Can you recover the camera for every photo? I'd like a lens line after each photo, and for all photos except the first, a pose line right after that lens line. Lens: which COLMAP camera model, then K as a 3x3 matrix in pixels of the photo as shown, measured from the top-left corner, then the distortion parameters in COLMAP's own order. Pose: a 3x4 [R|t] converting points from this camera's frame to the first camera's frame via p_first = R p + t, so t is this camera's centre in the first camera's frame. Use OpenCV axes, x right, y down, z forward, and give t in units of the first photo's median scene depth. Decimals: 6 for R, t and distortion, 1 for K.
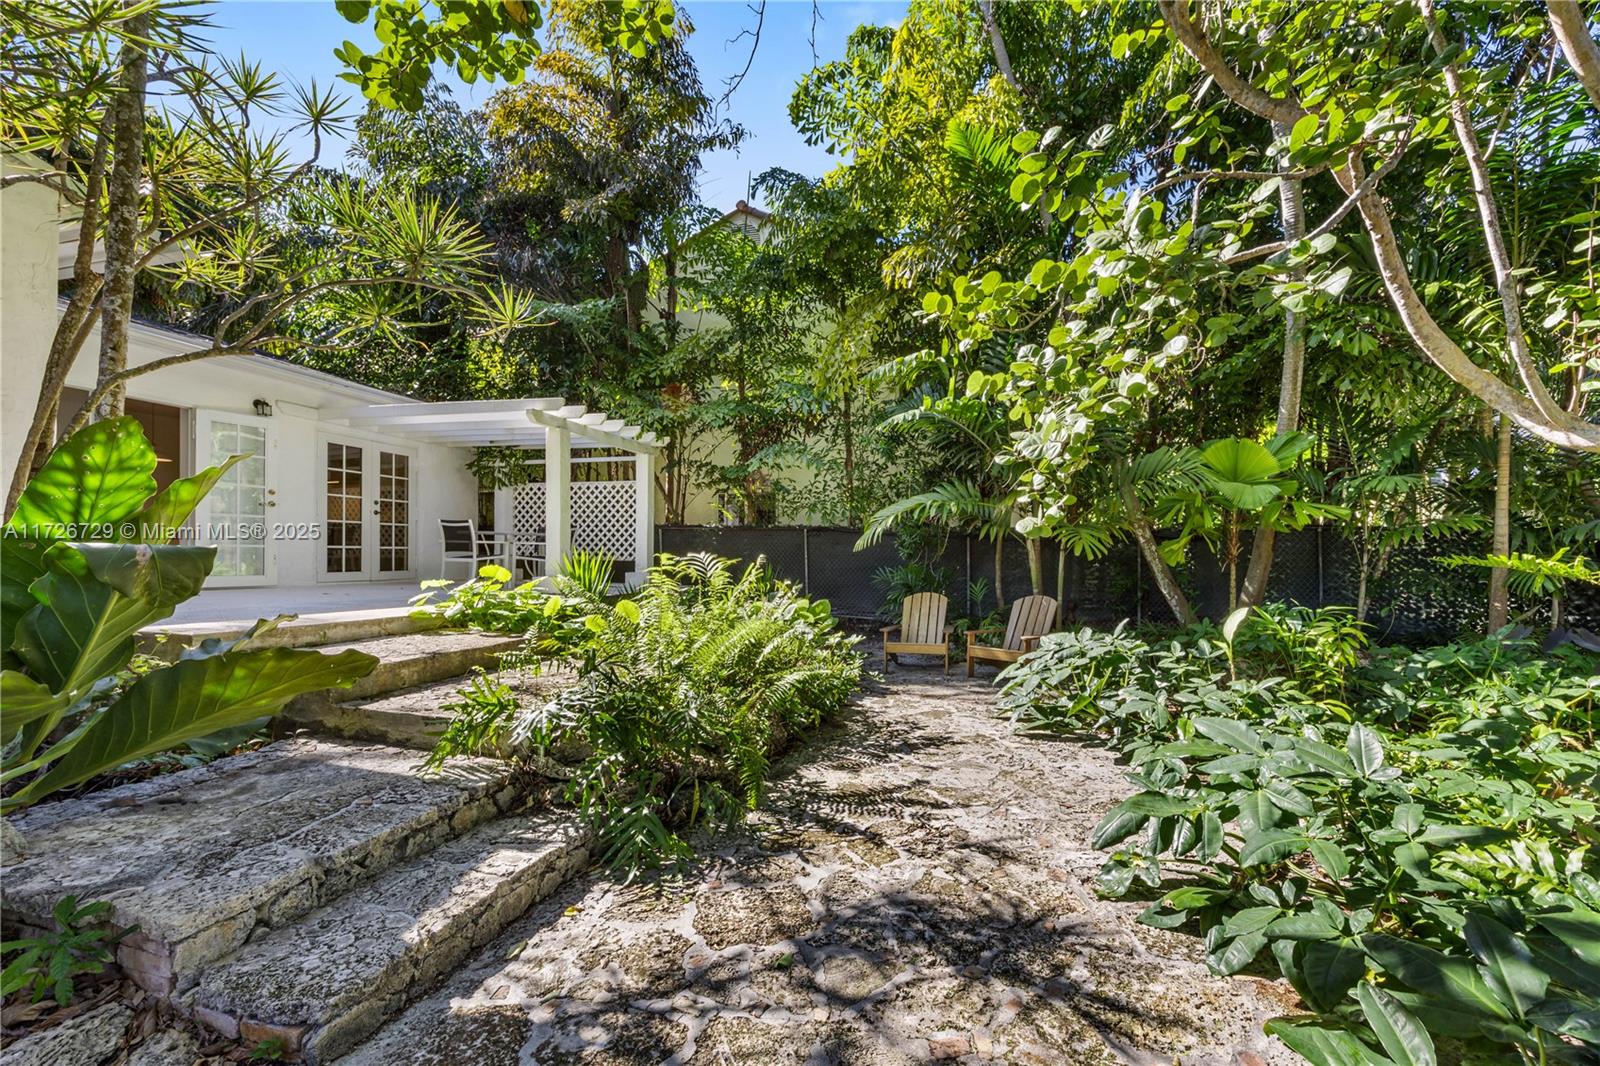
lens RADIAL K [[663.5, 0, 856.7], [0, 663.5, 563.1], [0, 0, 1]] dist [-0.000437, -0.000028]
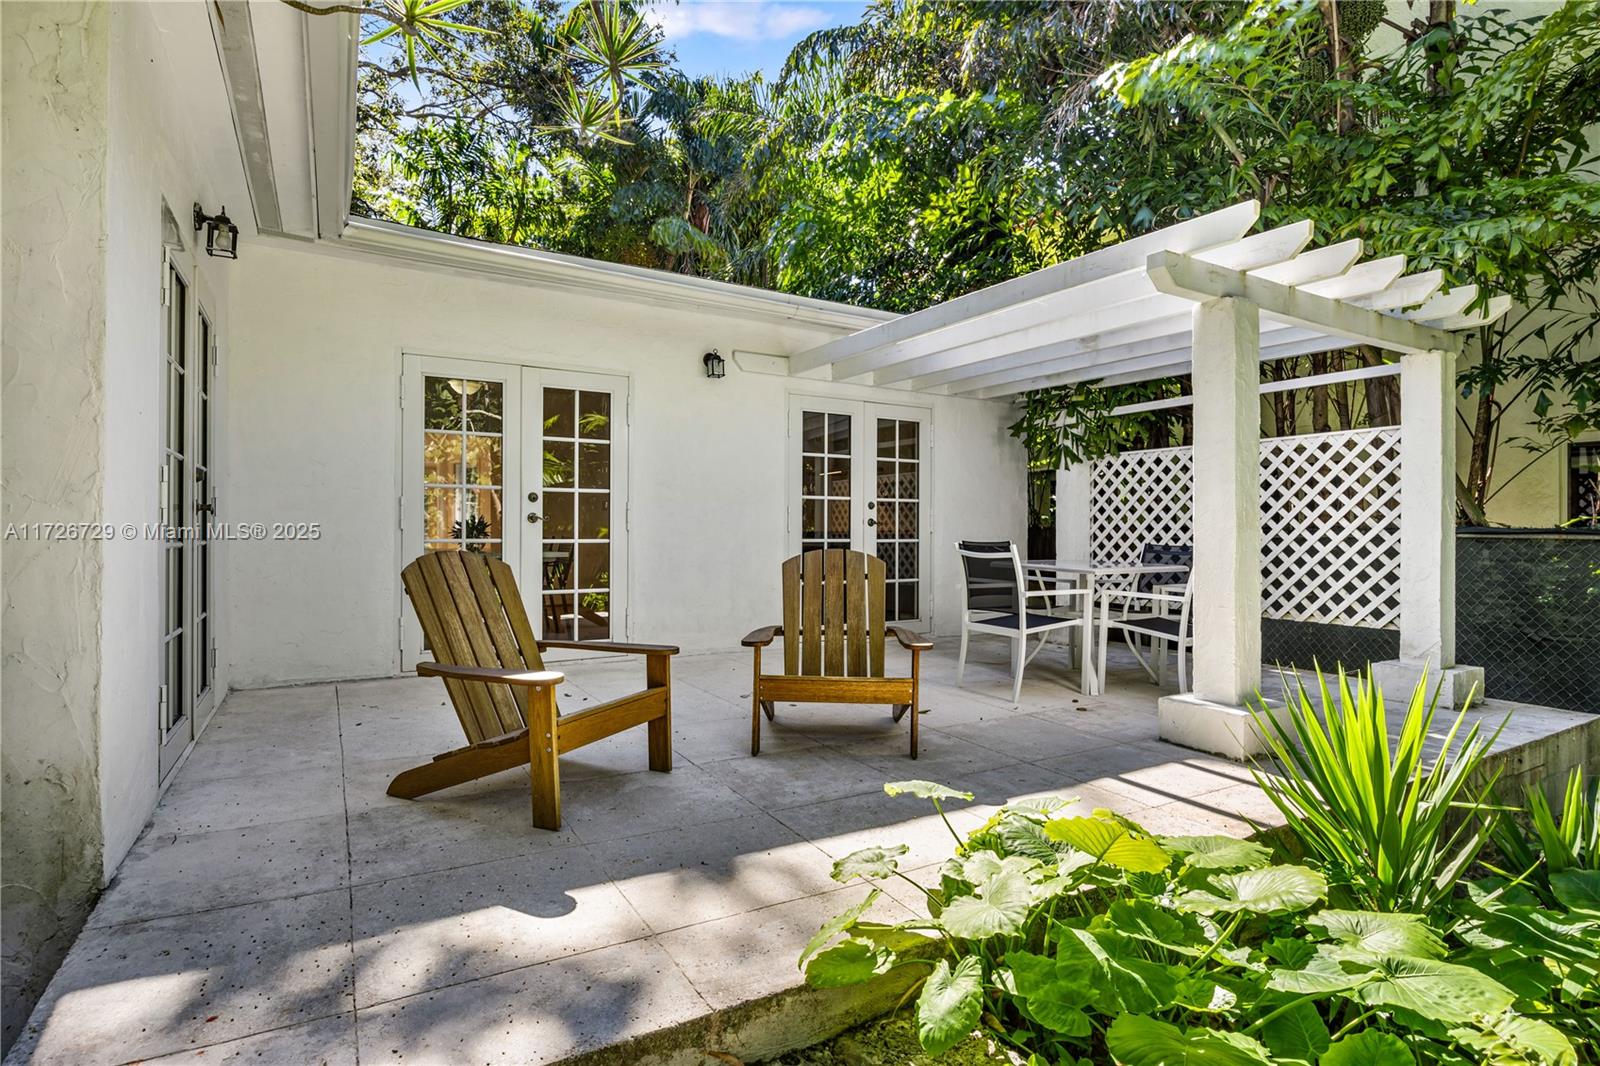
lens RADIAL K [[812.4, 0, 799.7], [0, 812.4, 532.6], [0, 0, 1]] dist [0.003345, 0.000176]
pose [[0.704519, -0.003759, -0.709675, -0.256435], [-0.000836, 0.999981, -0.006126, -0.062236], [0.709685, 0.004909, 0.704502, 0.443968]]
